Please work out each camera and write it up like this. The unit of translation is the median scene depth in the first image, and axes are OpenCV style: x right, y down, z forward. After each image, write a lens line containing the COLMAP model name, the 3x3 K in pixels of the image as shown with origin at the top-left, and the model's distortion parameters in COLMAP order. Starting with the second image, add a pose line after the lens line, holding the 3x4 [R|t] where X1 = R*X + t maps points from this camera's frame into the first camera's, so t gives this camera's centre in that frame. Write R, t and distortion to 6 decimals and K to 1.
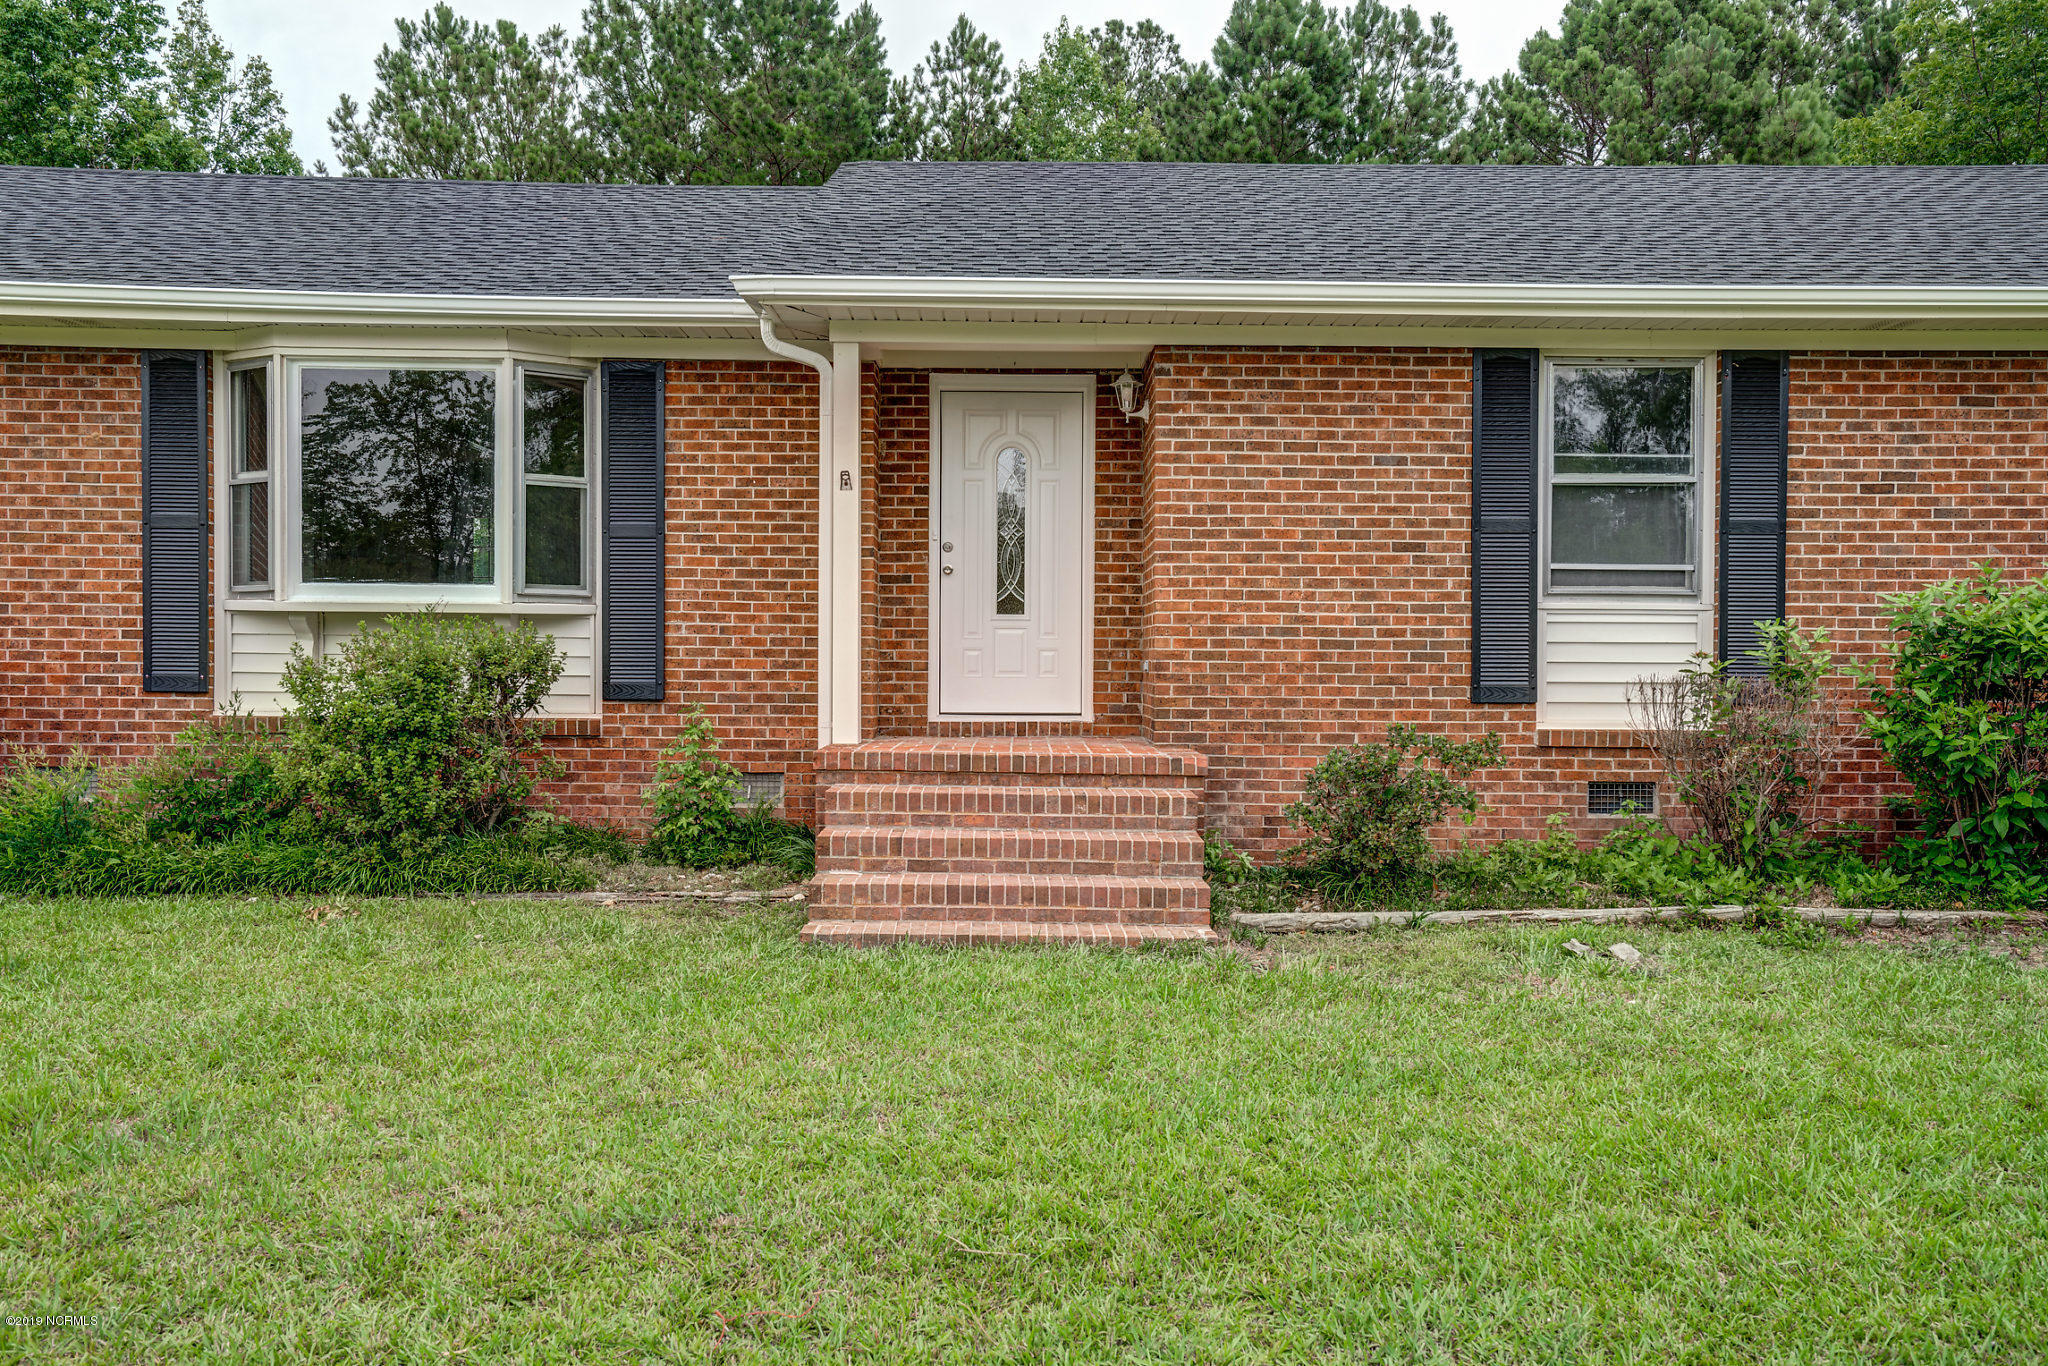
lens RADIAL K [[1715.6, 0, 1023.7], [0, 1715.6, 679.4], [0, 0, 1]] dist [0.042250, 0.011583]
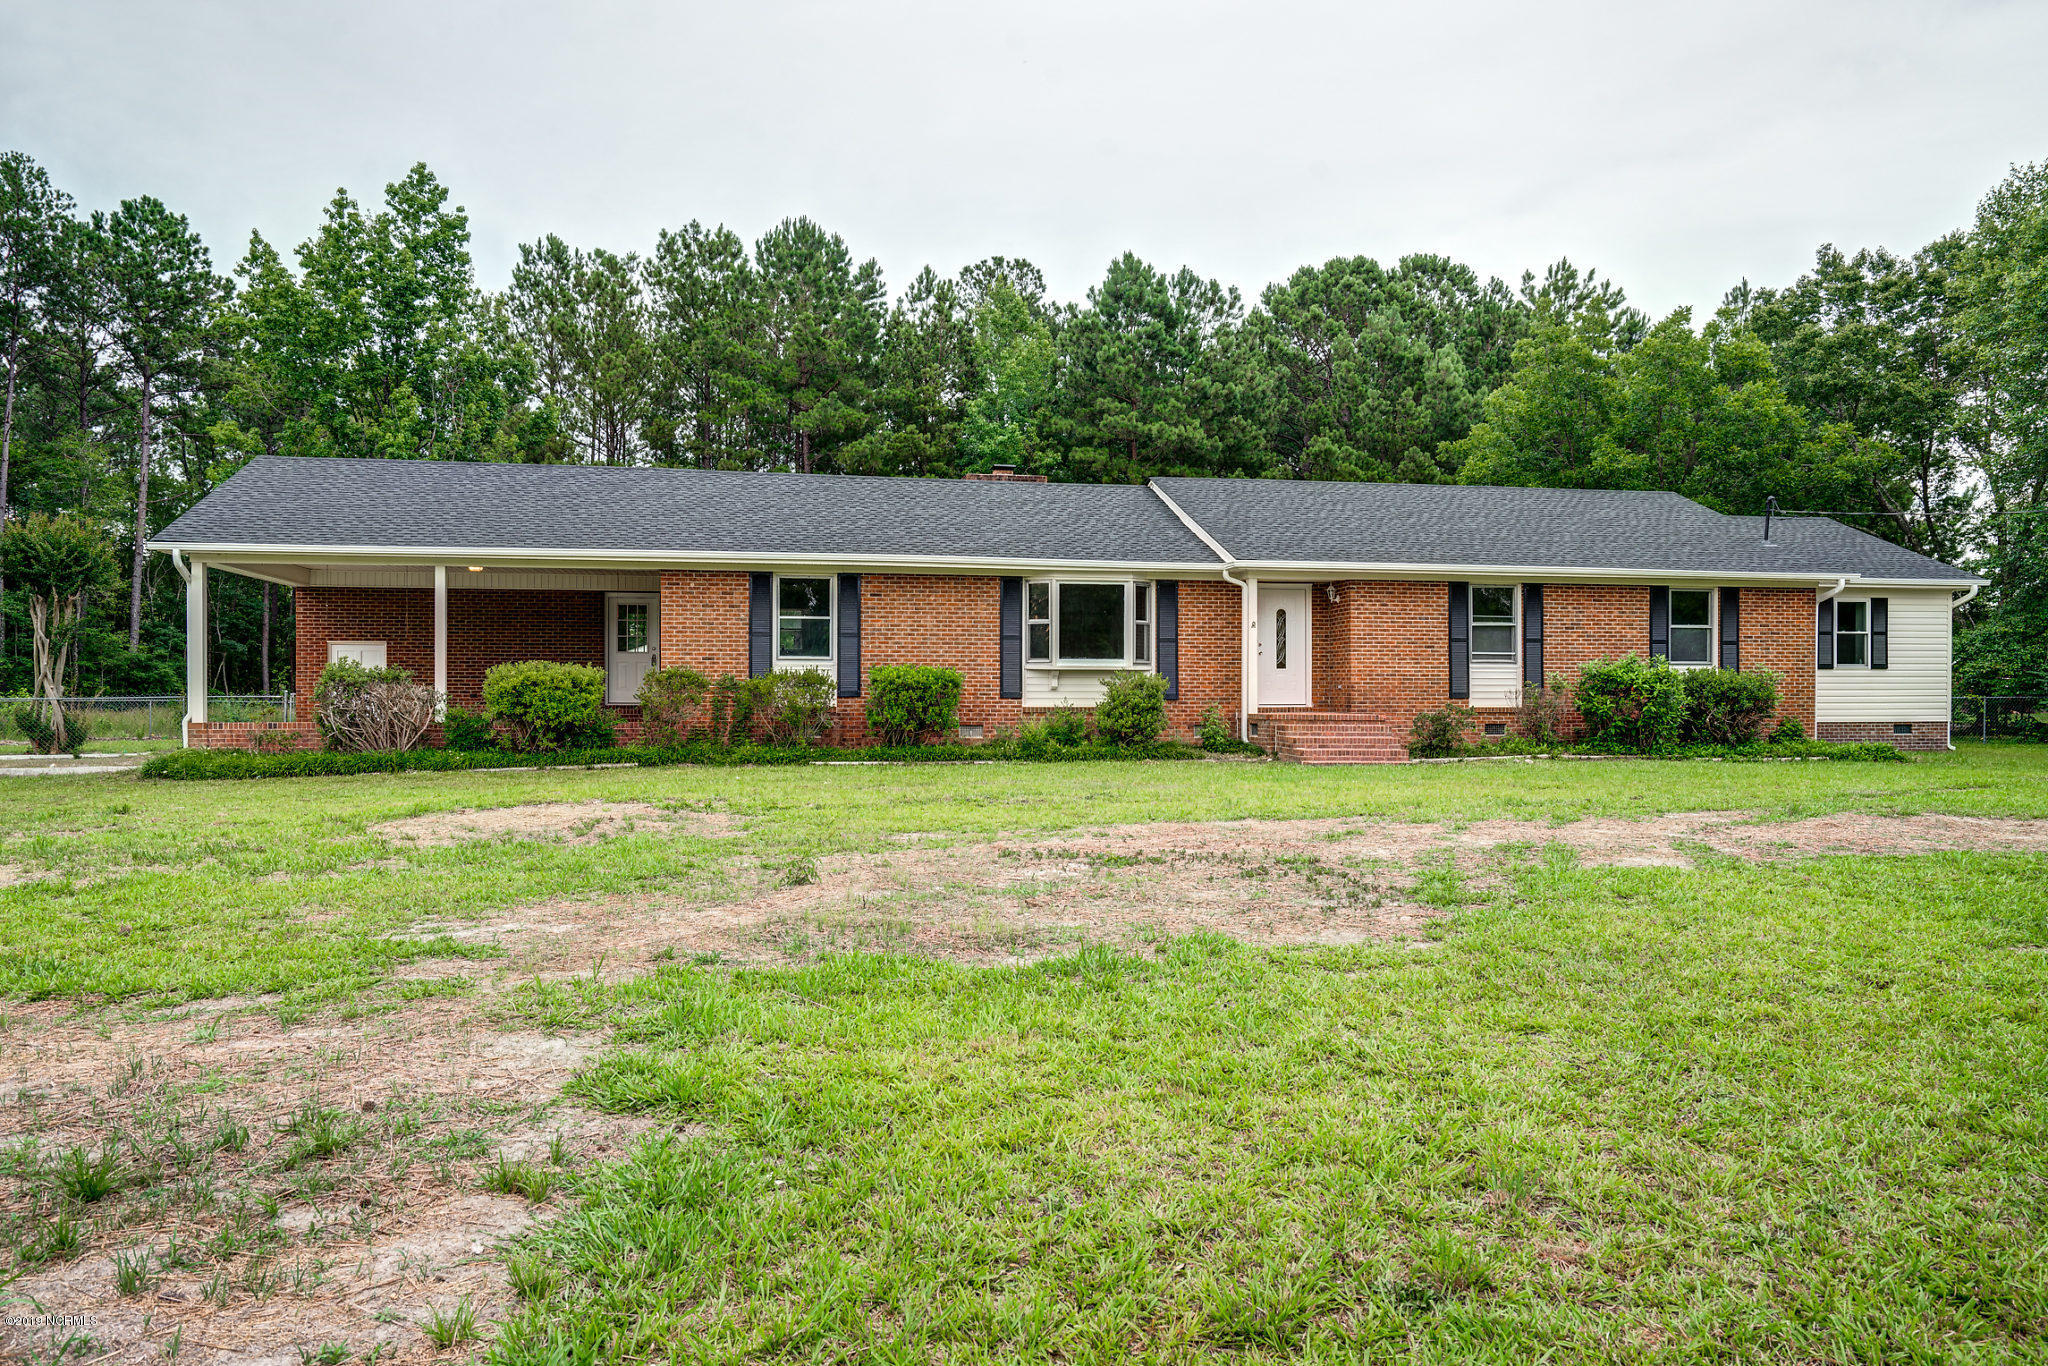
lens RADIAL K [[1435.9, 0, 1032.7], [0, 1435.9, 679.5], [0, 0, 1]] dist [0.003924, 0.014946]
pose [[0.983583, -0.004708, 0.180397, -0.877186], [0.007989, 0.999816, -0.017464, 0.018011], [-0.180281, 0.018619, 0.983439, -1.293139]]
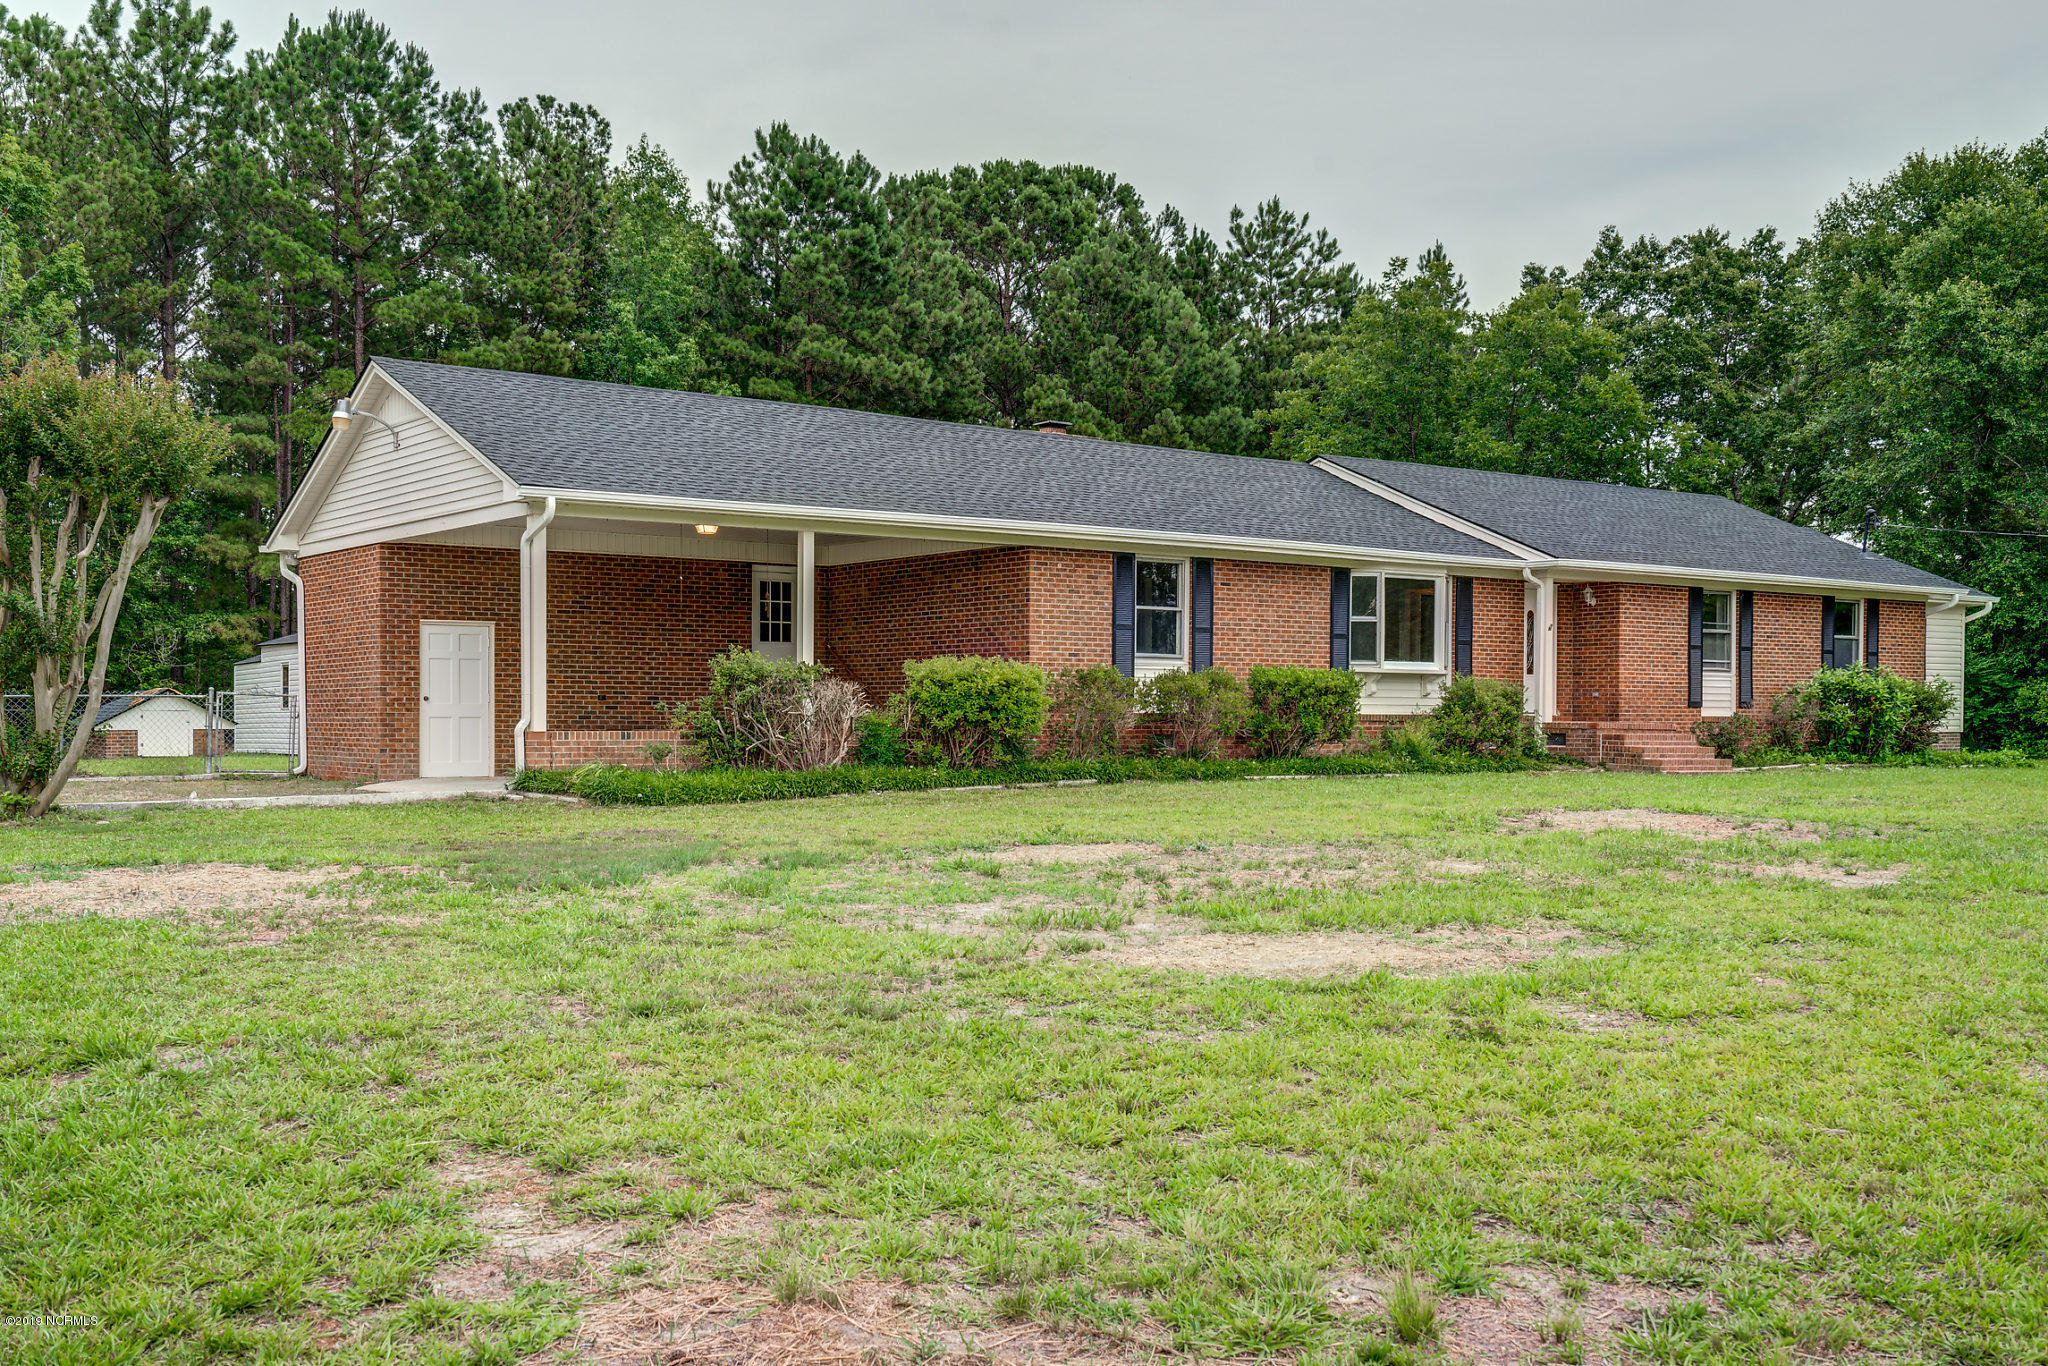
lens RADIAL K [[1935.3, 0, 1015.4], [0, 1935.3, 697.1], [0, 0, 1]] dist [0.057414, 0.000000]
pose [[0.822979, 0.000683, 0.568071, -2.461390], [0.003011, 0.999980, -0.005564, 0.011132], [-0.568064, 0.006290, 0.822961, -1.032253]]
